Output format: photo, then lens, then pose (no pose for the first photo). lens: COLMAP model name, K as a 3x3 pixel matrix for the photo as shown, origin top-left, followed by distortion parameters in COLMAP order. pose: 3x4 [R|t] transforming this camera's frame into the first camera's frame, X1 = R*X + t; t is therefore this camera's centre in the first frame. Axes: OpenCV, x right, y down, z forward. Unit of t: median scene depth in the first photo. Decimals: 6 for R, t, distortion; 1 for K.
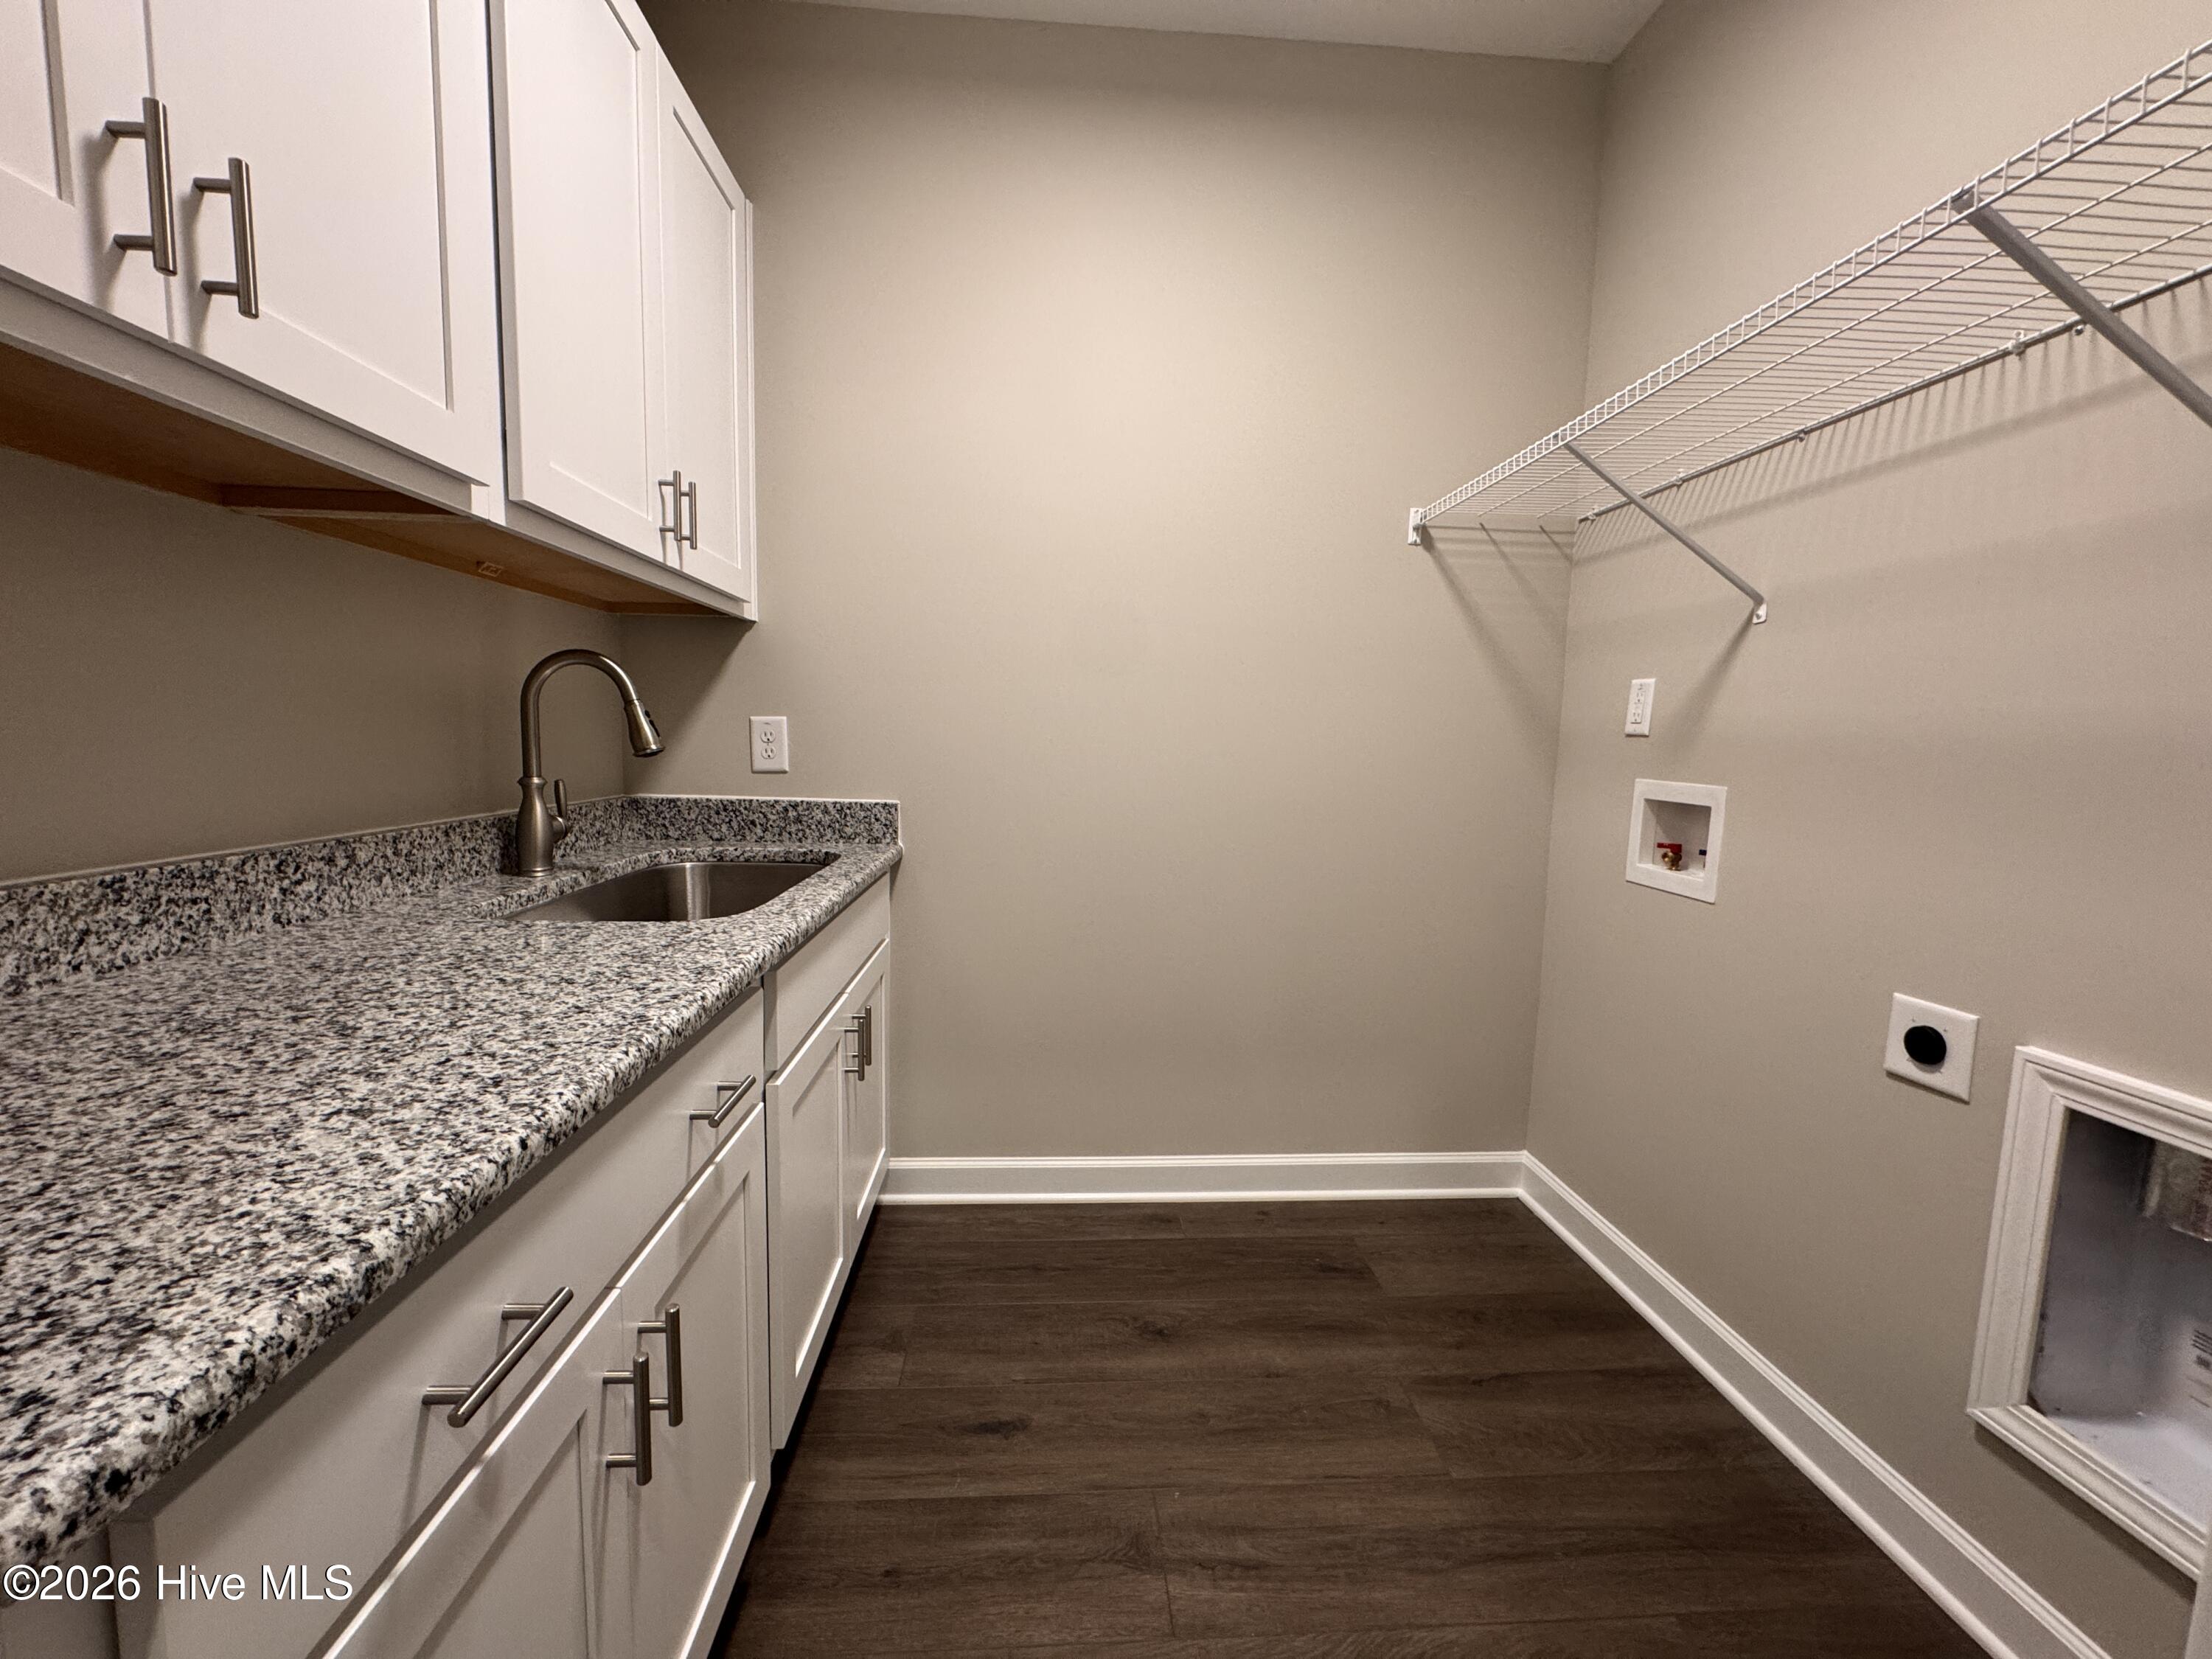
lens RADIAL K [[882.0, 0, 1105.3], [0, 882.0, 826.1], [0, 0, 1]] dist [-0.001966, -0.000085]
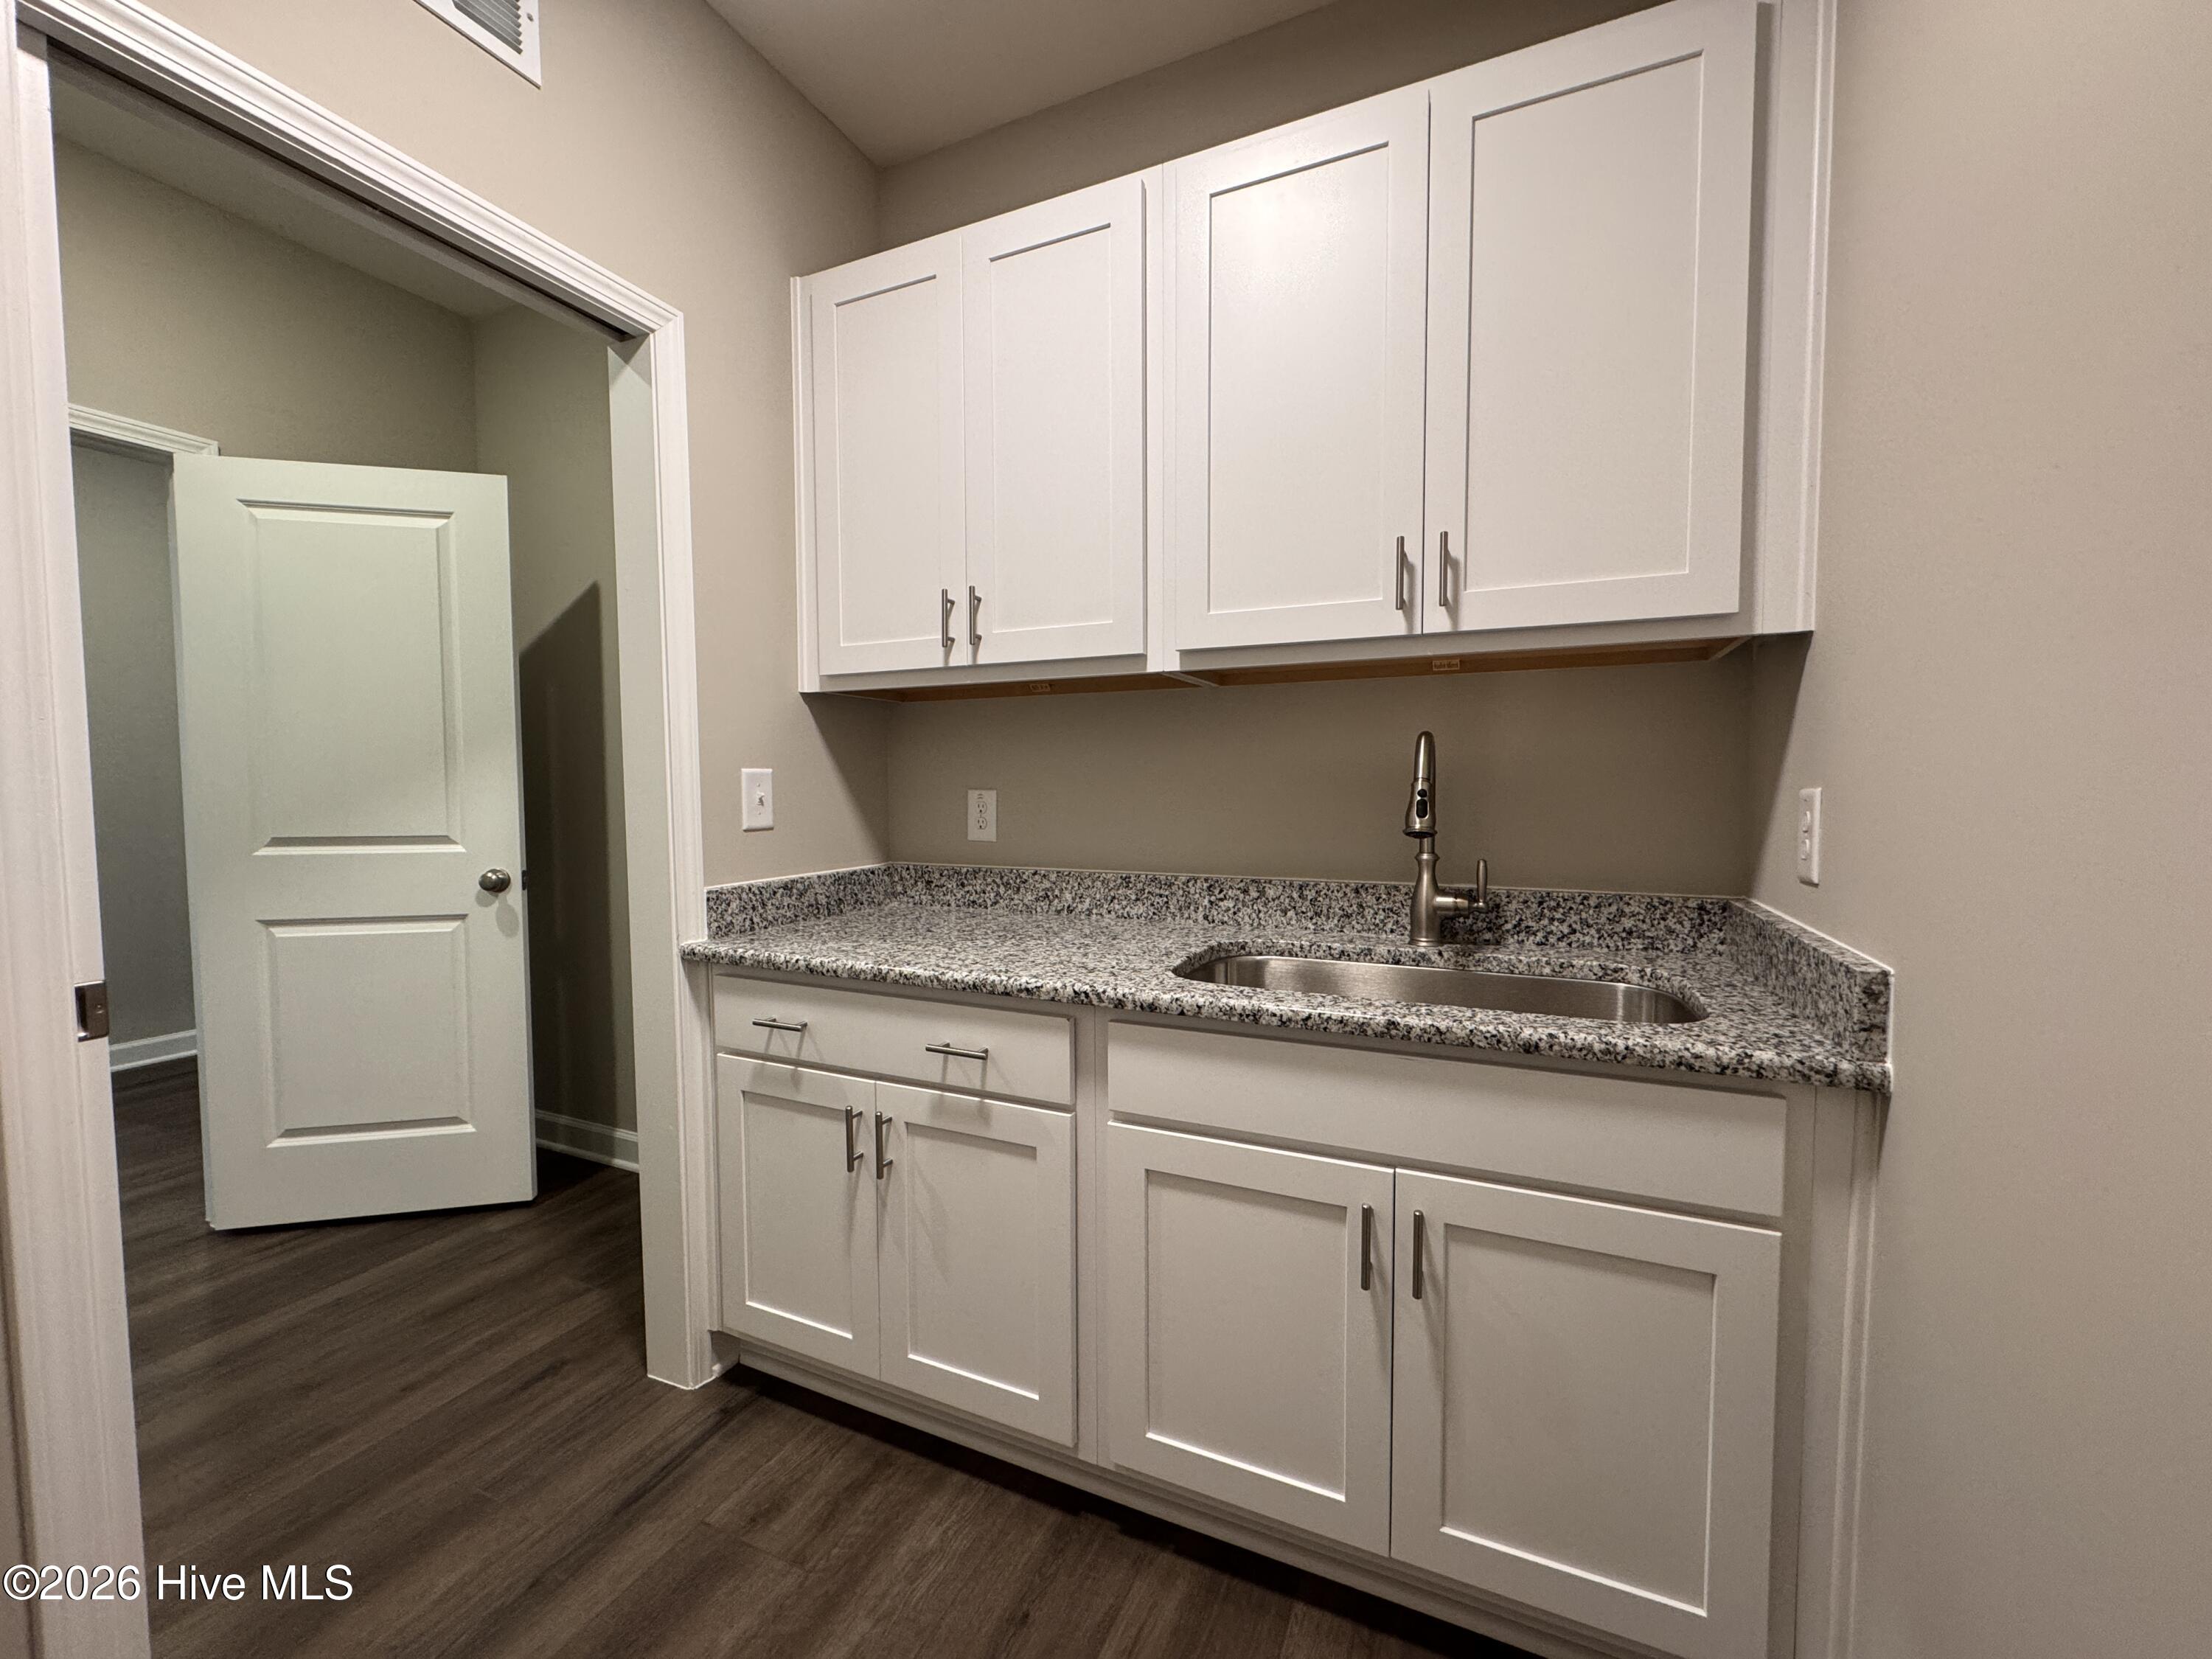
lens RADIAL K [[882.0, 0, 1105.3], [0, 882.0, 826.1], [0, 0, 1]] dist [-0.001966, -0.000085]
pose [[-0.477535, 0.011971, -0.878531, 0.488120], [-0.099485, 0.992740, 0.067603, -0.123099], [0.872962, 0.119683, -0.472877, 1.173269]]
